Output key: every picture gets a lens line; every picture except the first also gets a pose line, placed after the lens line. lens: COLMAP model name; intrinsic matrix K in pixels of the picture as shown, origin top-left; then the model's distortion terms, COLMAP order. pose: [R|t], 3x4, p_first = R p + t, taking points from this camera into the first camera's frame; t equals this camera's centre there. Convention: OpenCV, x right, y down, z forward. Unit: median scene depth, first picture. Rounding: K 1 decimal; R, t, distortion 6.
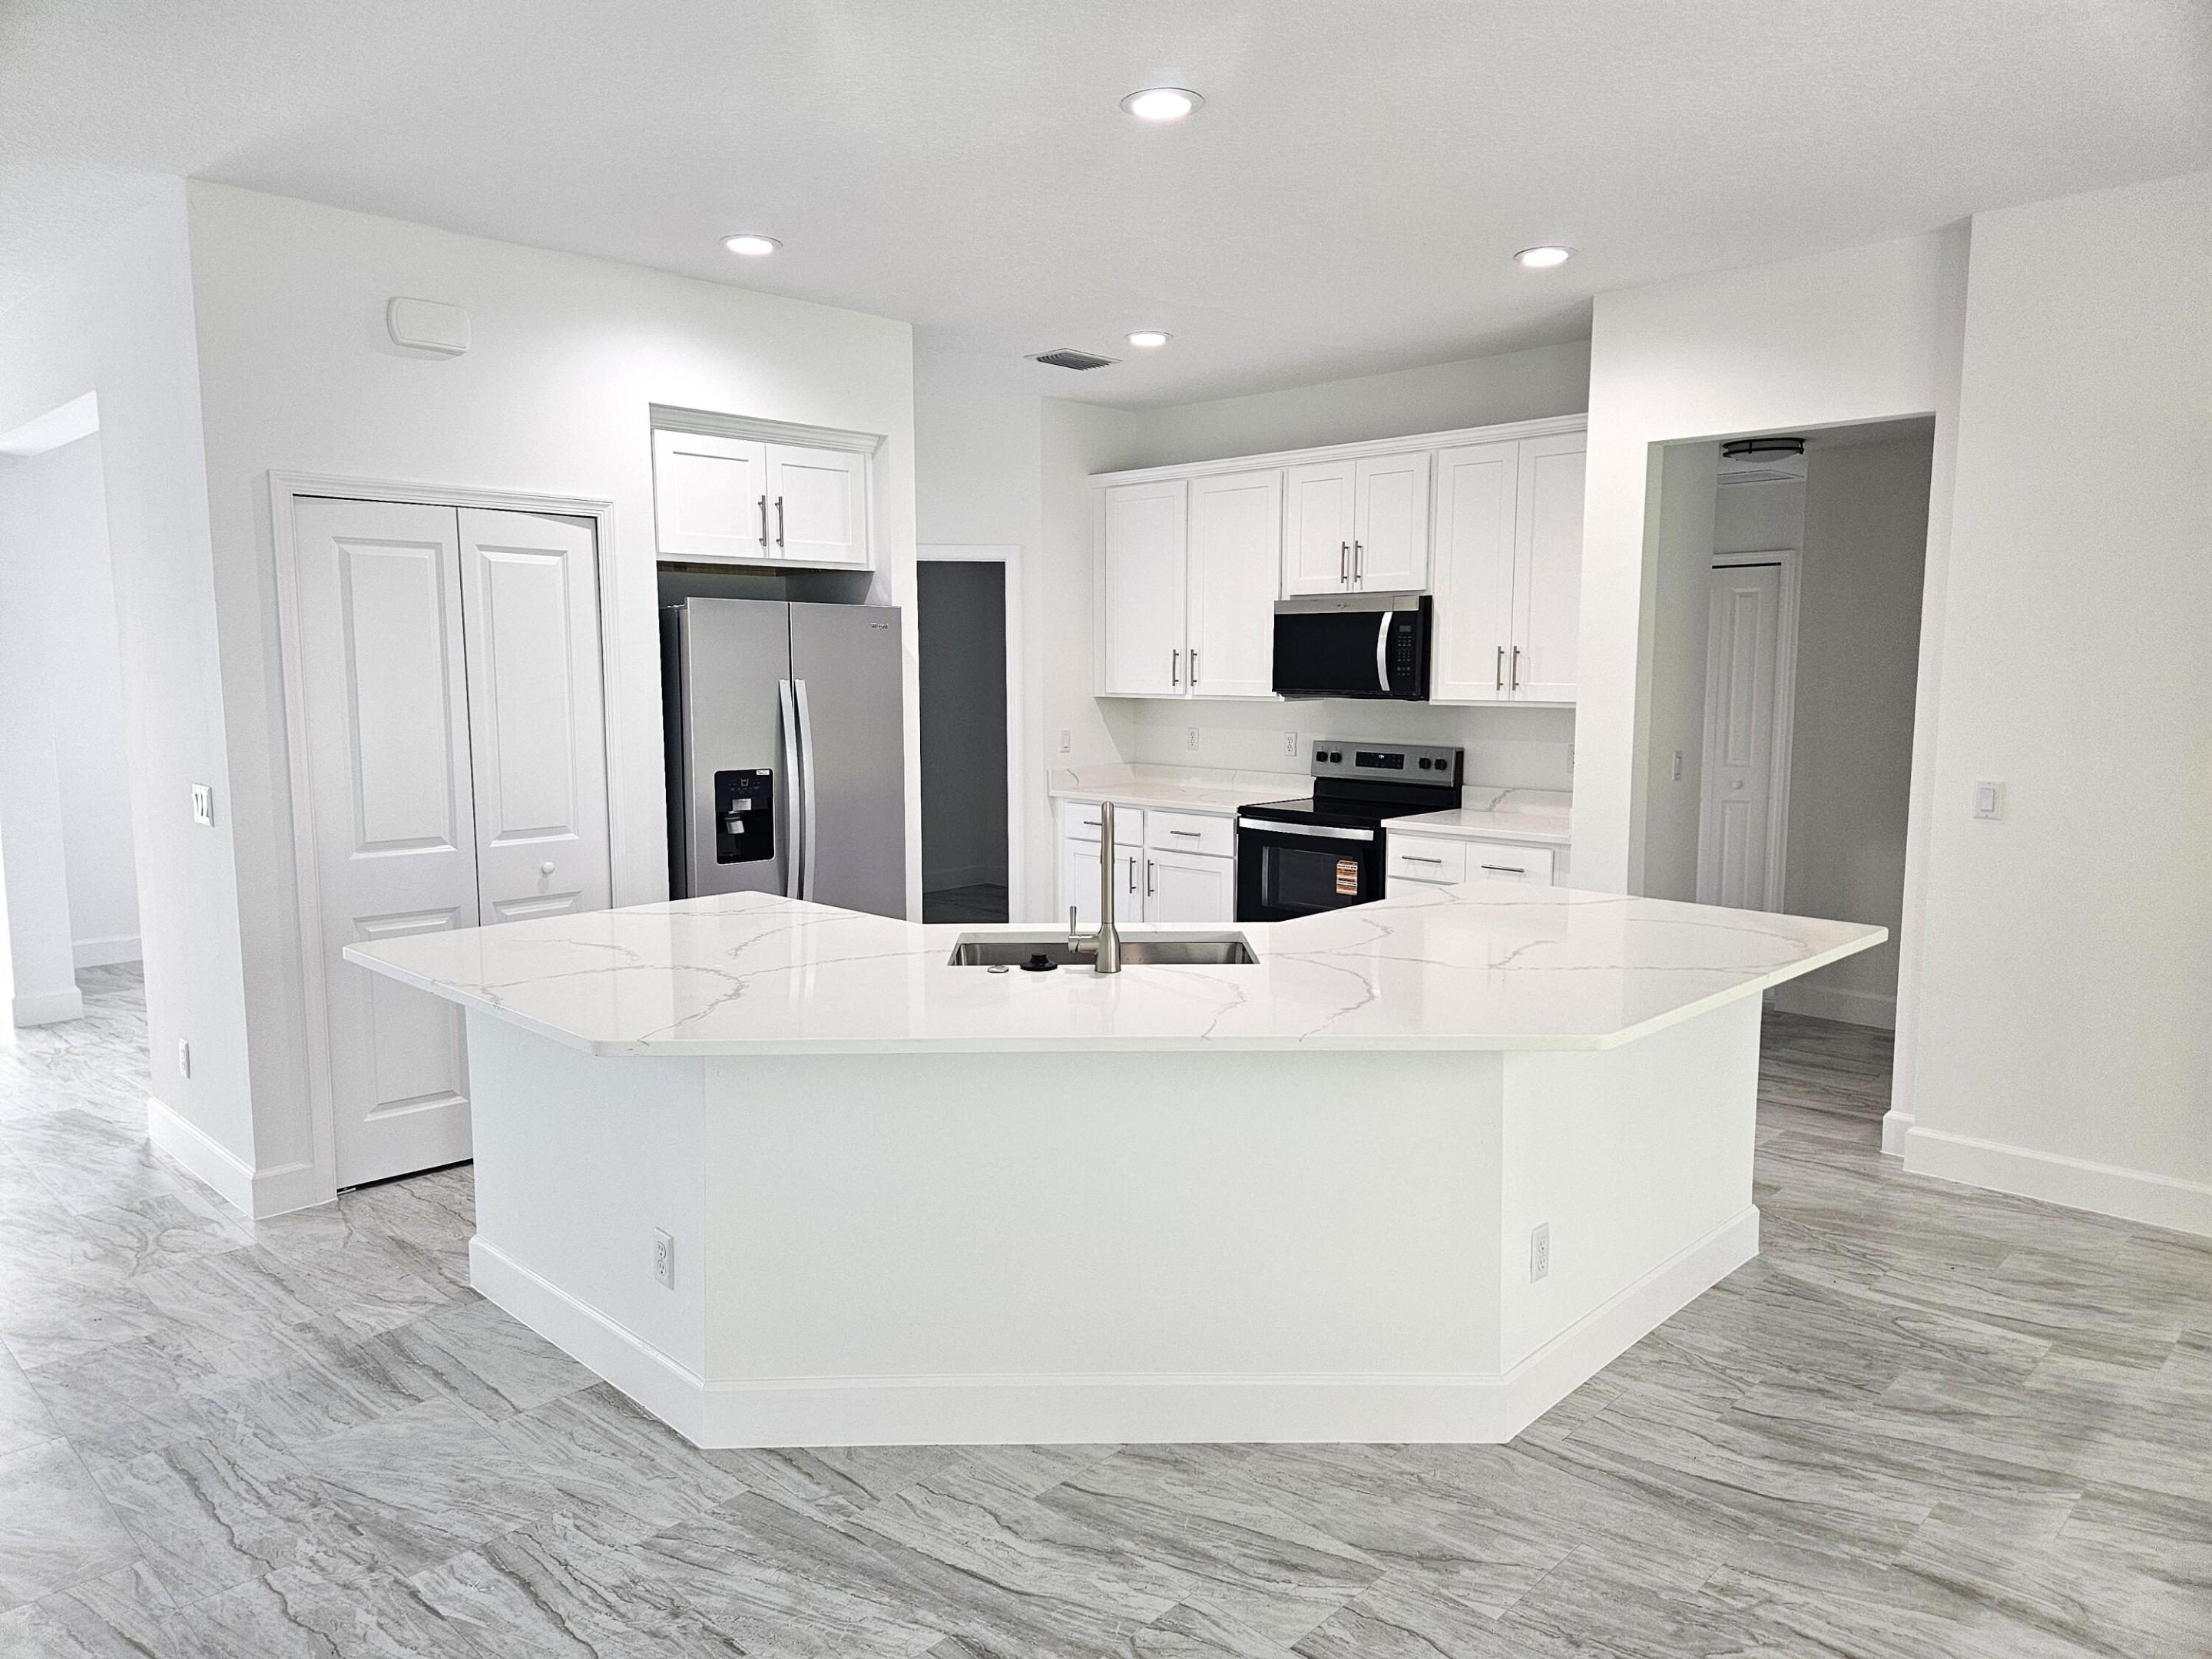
lens RADIAL K [[1469.0, 0, 1106.0], [0, 1469.0, 829.5], [0, 0, 1]] dist [0.062911, -0.000520]
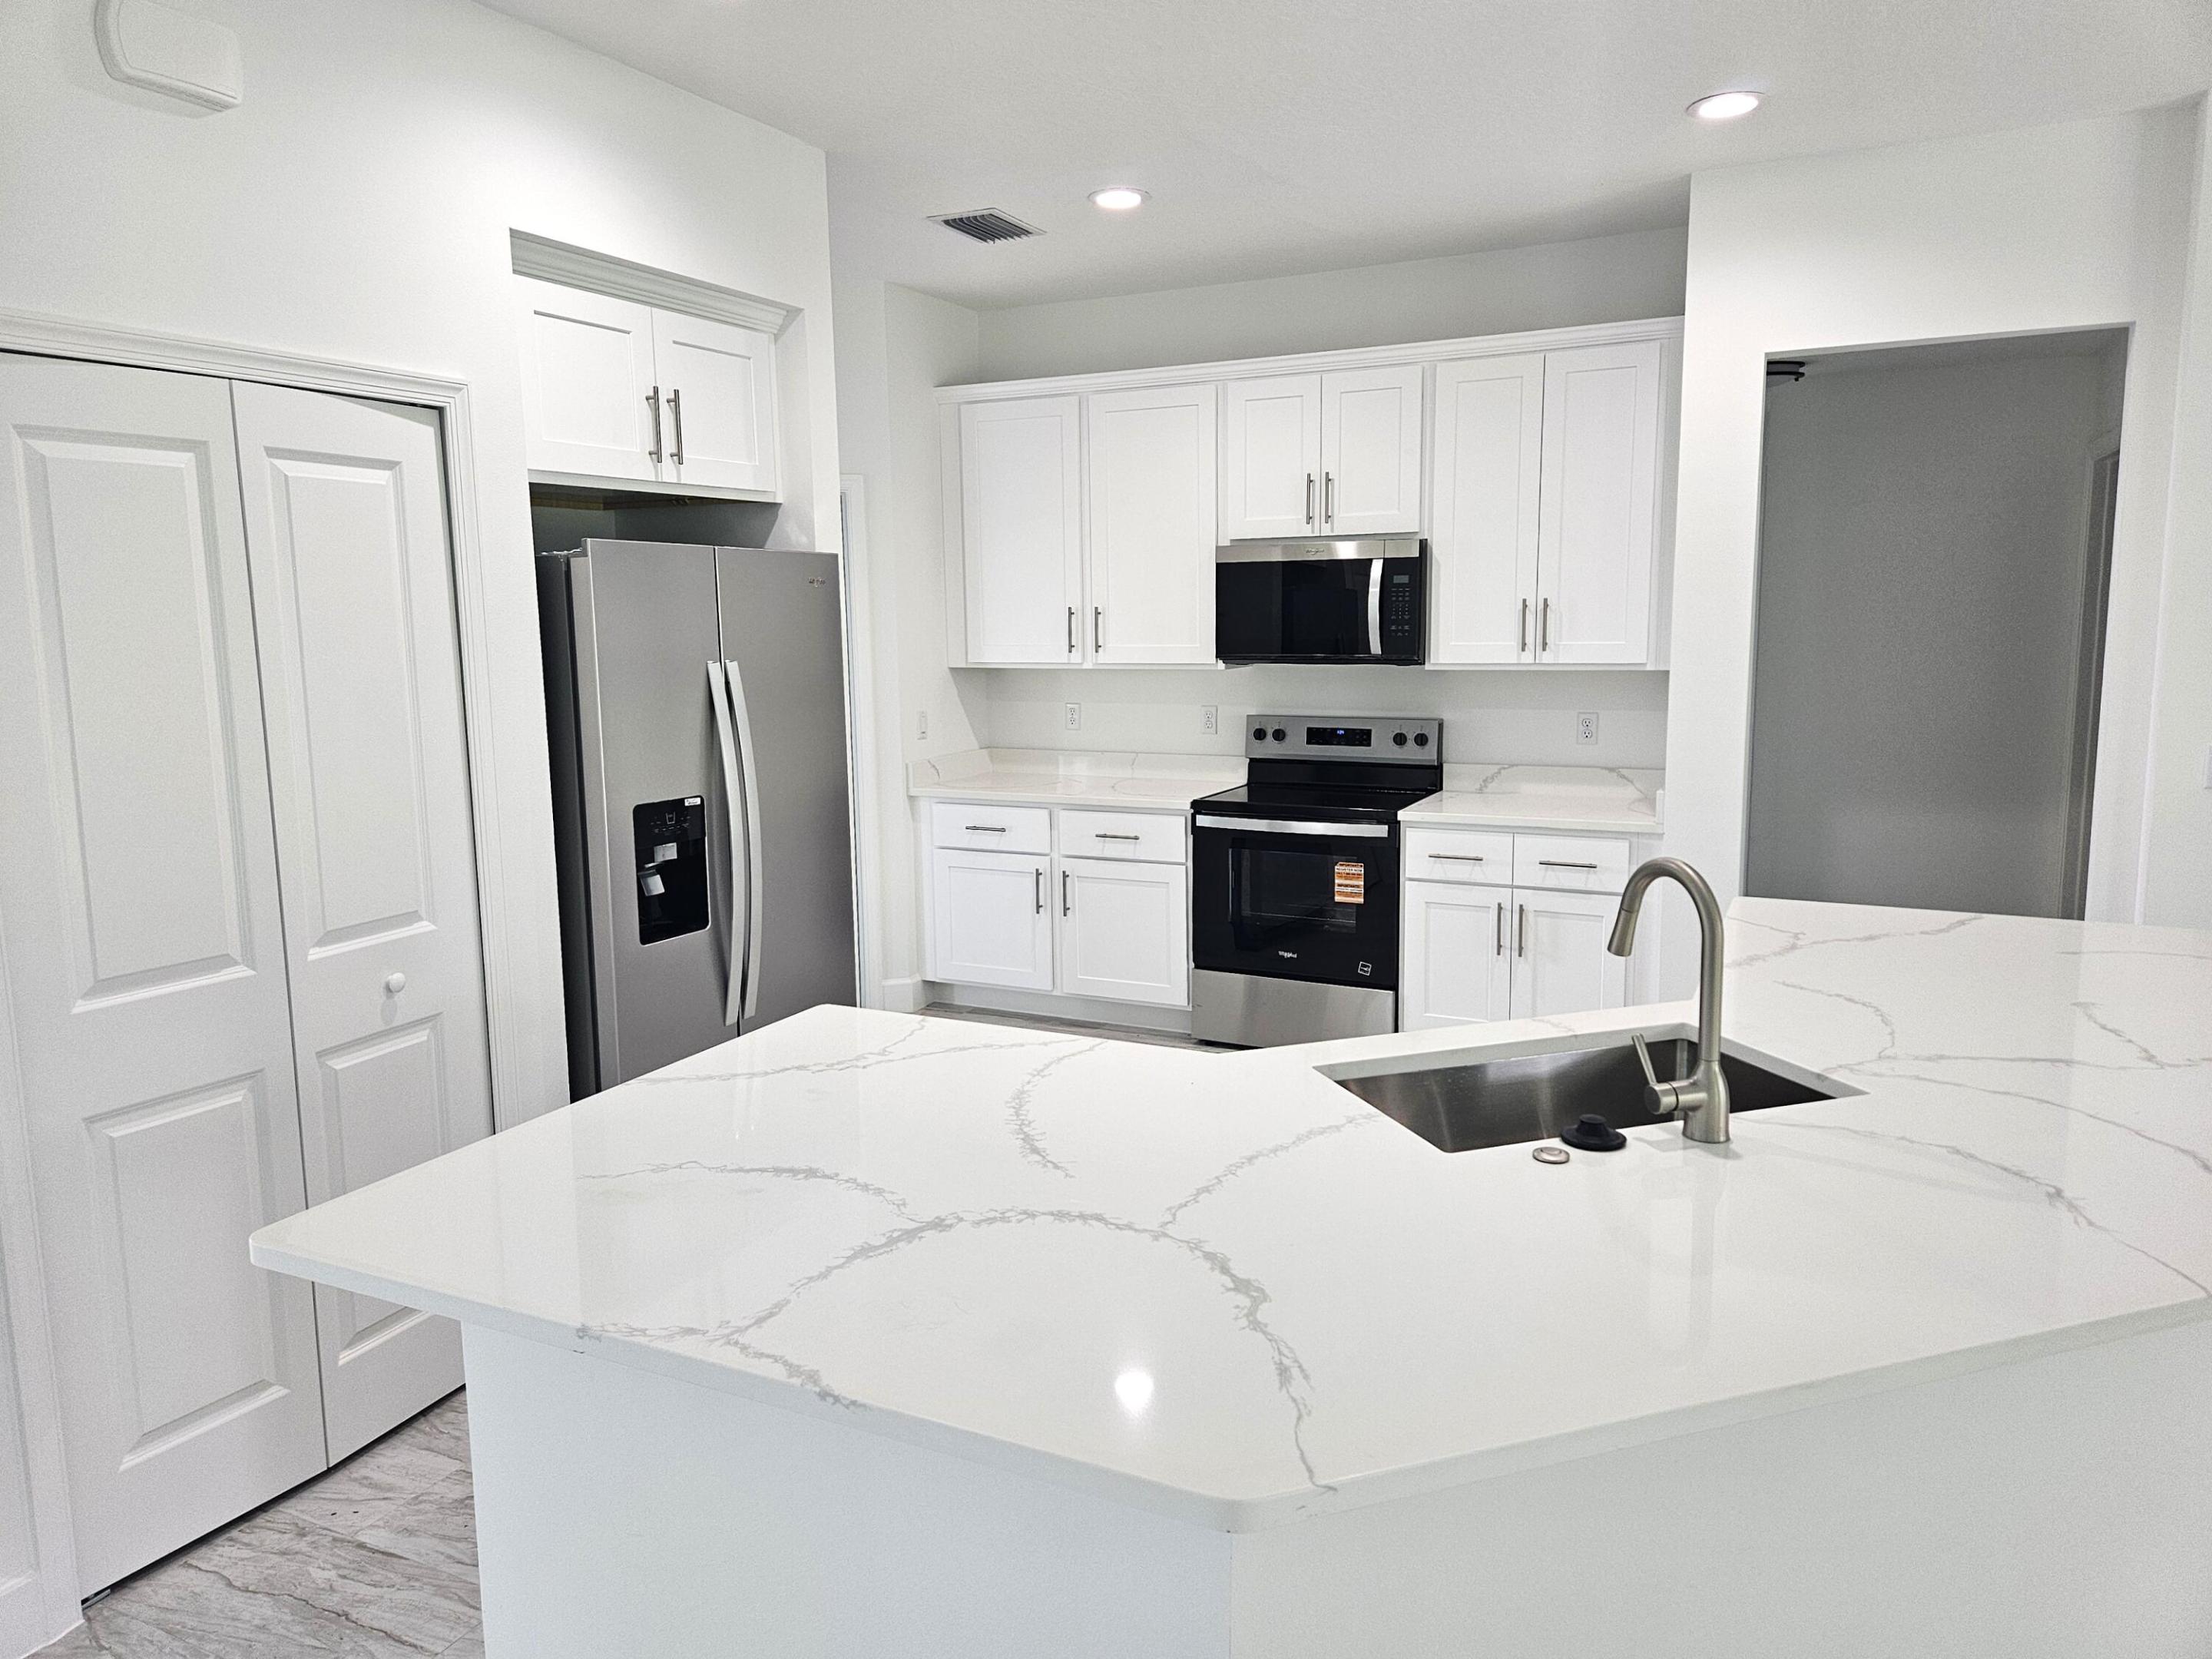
lens RADIAL K [[1495.9, 0, 1110.9], [0, 1495.9, 816.9], [0, 0, 1]] dist [0.064026, -0.037421]
pose [[0.952315, -0.055735, 0.299983, -0.213396], [0.049433, 0.998369, 0.028561, -0.034749], [-0.301085, -0.012370, 0.953517, 0.241300]]
